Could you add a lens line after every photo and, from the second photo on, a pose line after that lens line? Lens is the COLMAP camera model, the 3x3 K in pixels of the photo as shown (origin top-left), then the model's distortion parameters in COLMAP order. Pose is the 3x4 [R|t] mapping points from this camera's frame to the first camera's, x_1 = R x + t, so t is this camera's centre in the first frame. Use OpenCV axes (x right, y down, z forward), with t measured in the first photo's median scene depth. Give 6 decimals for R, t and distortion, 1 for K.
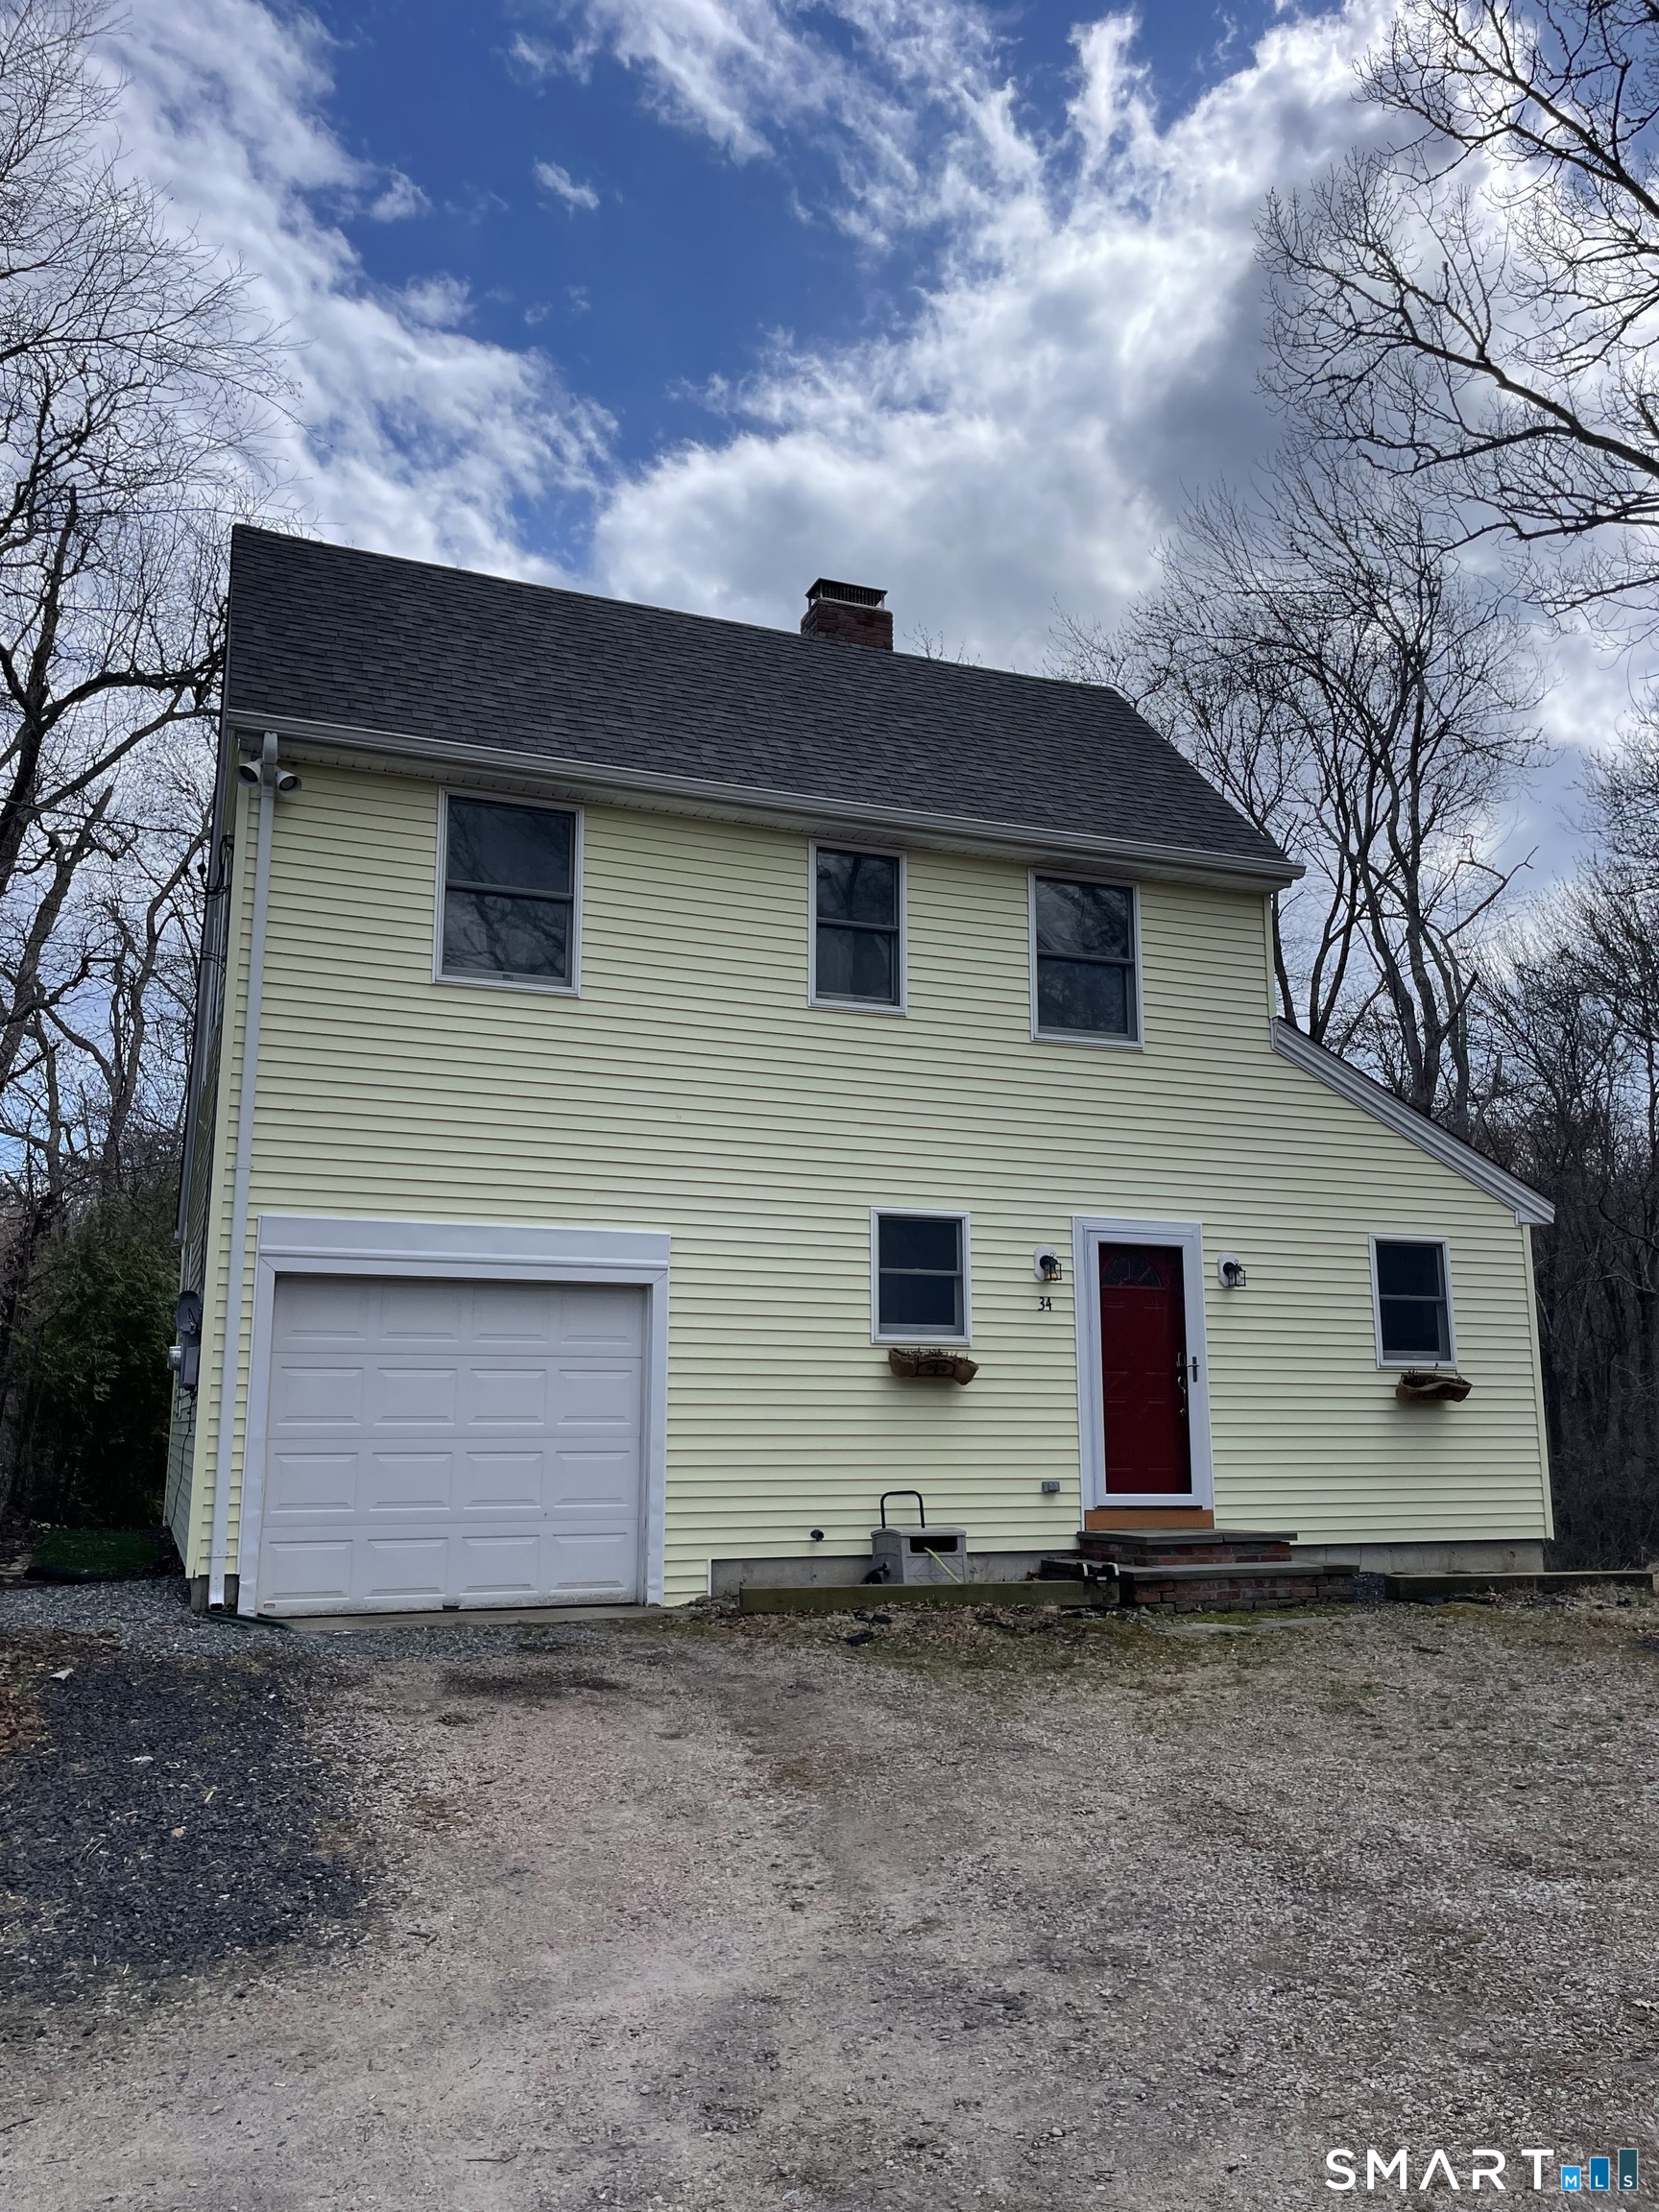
lens RADIAL K [[1678.1, 0, 840.2], [0, 1678.1, 1030.0], [0, 0, 1]] dist [0.078012, -0.086723]
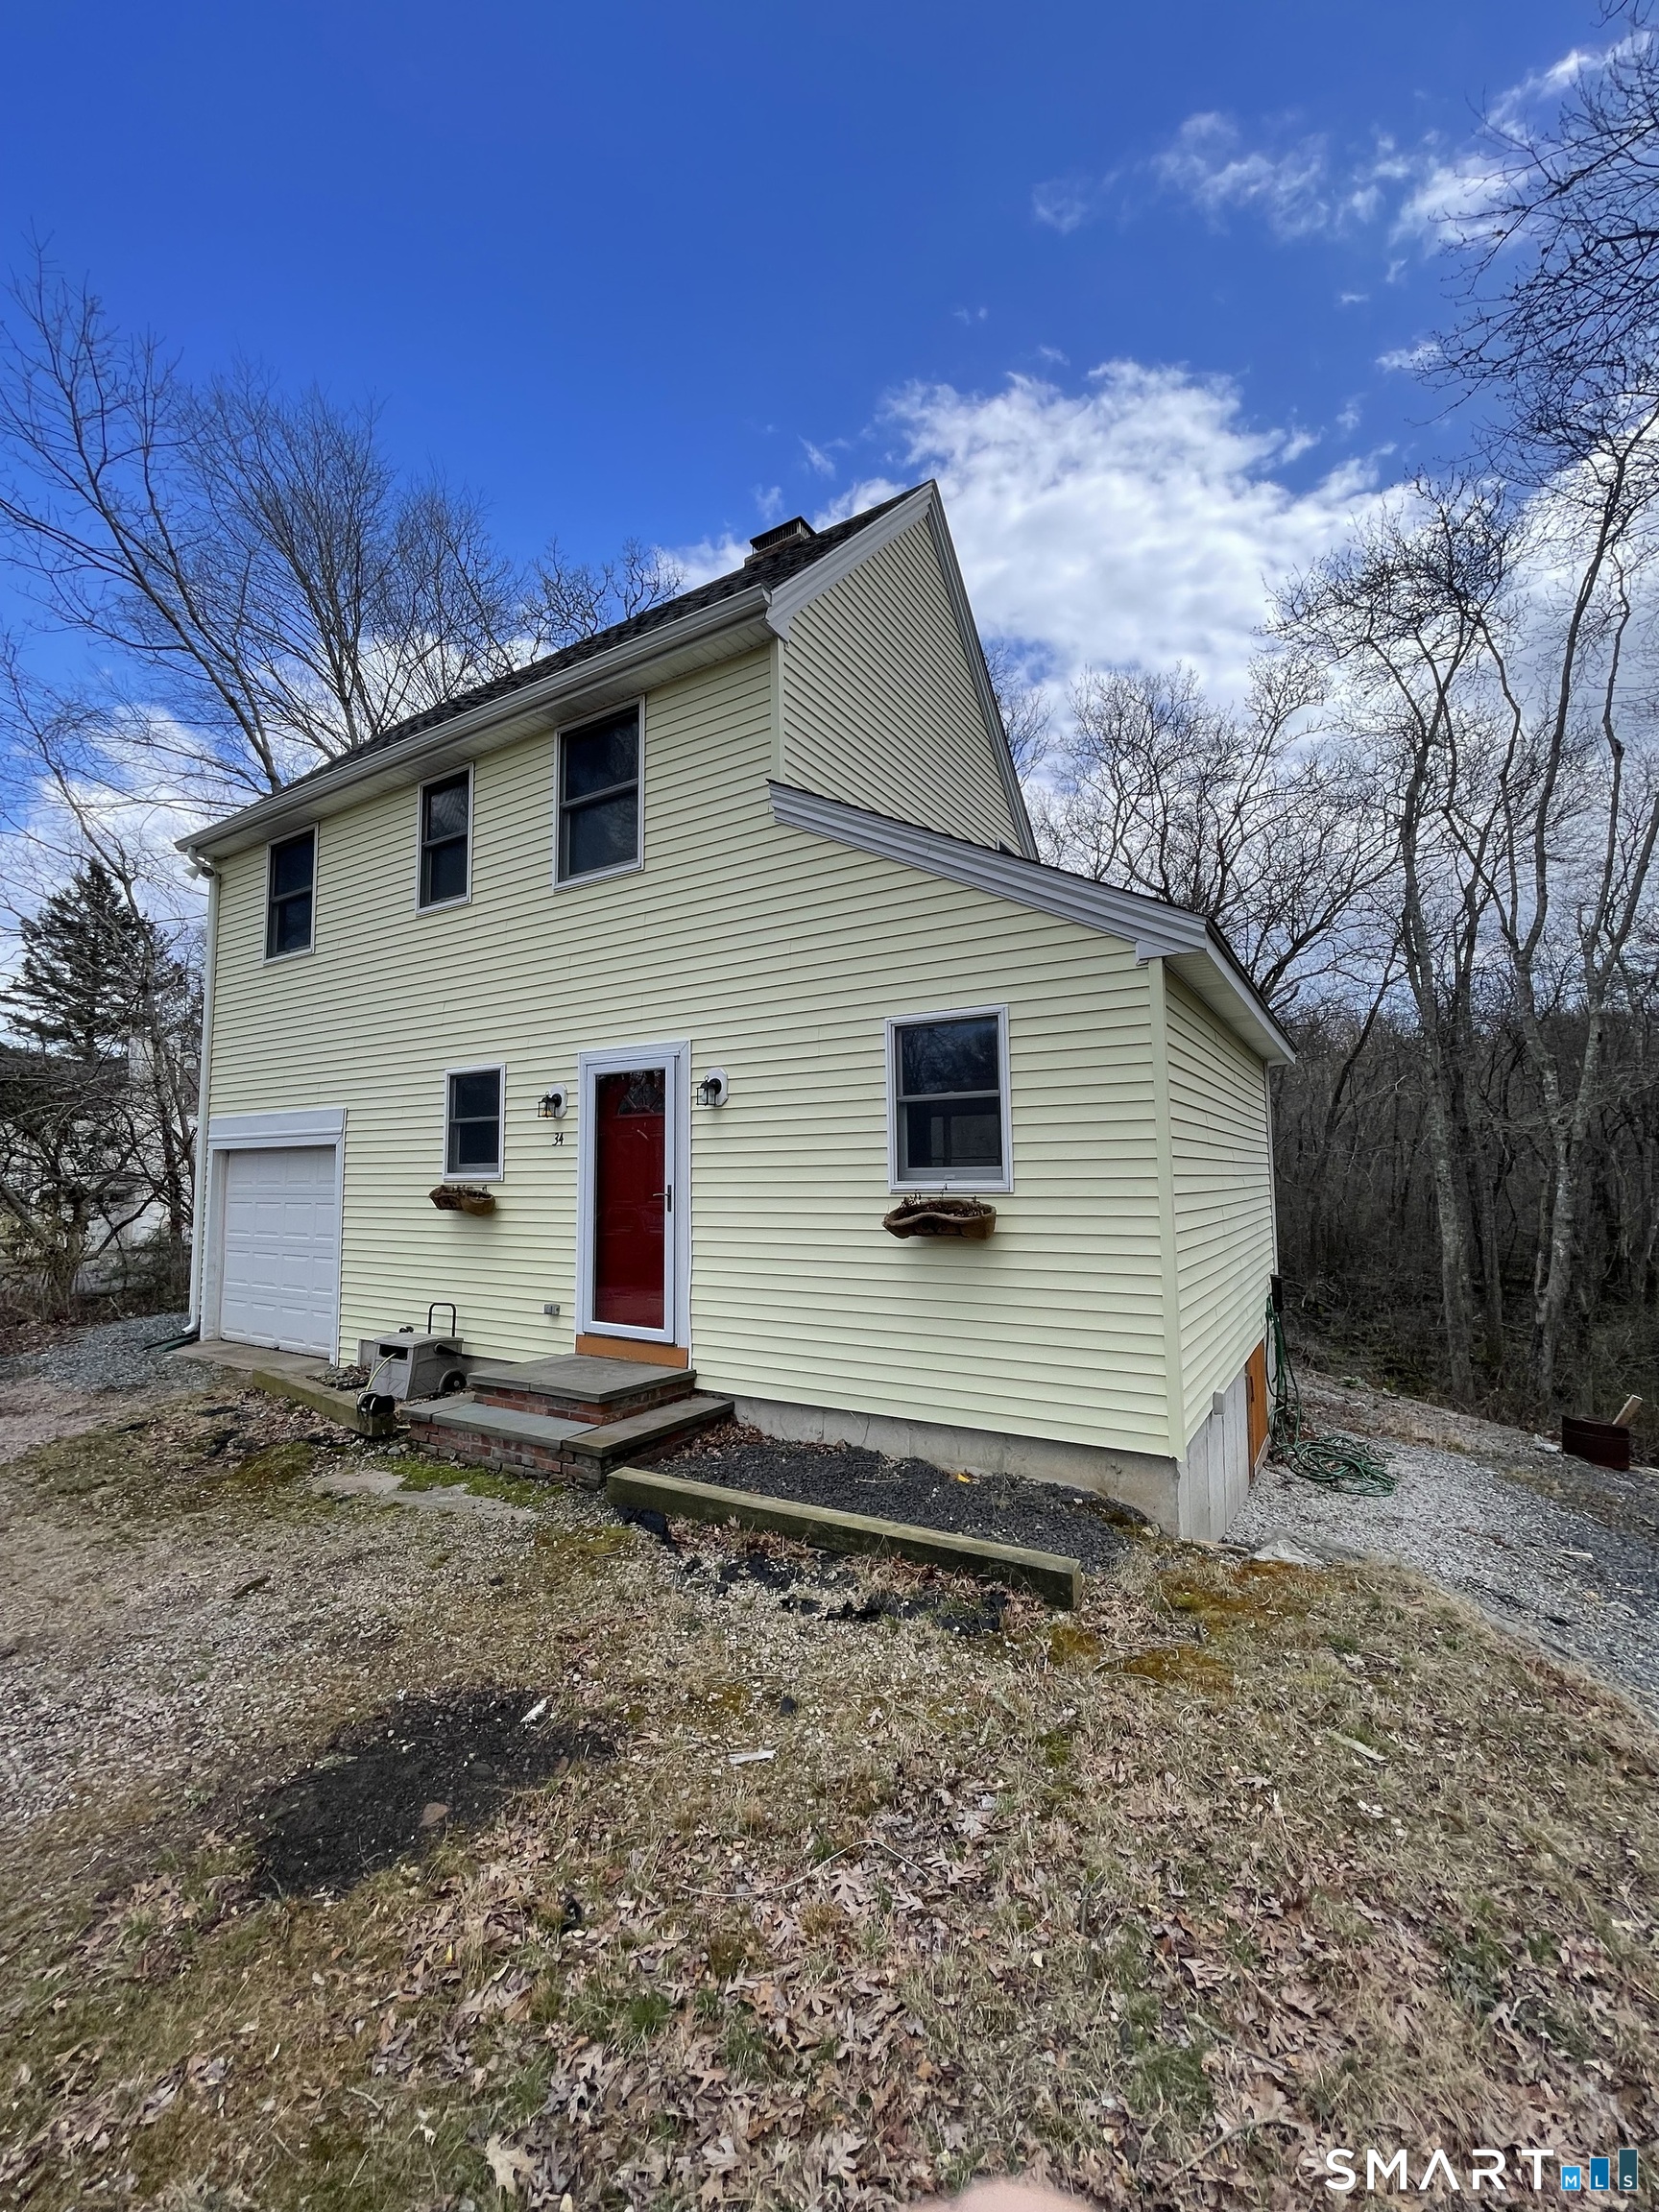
lens RADIAL K [[893.4, 0, 832.3], [0, 893.4, 1105.9], [0, 0, 1]] dist [-0.000841, -0.000010]
pose [[0.601968, -0.085299, -0.793951, 0.653973], [0.173622, 0.984473, 0.025871, 0.153971], [0.779416, -0.153420, 0.607431, 0.779691]]
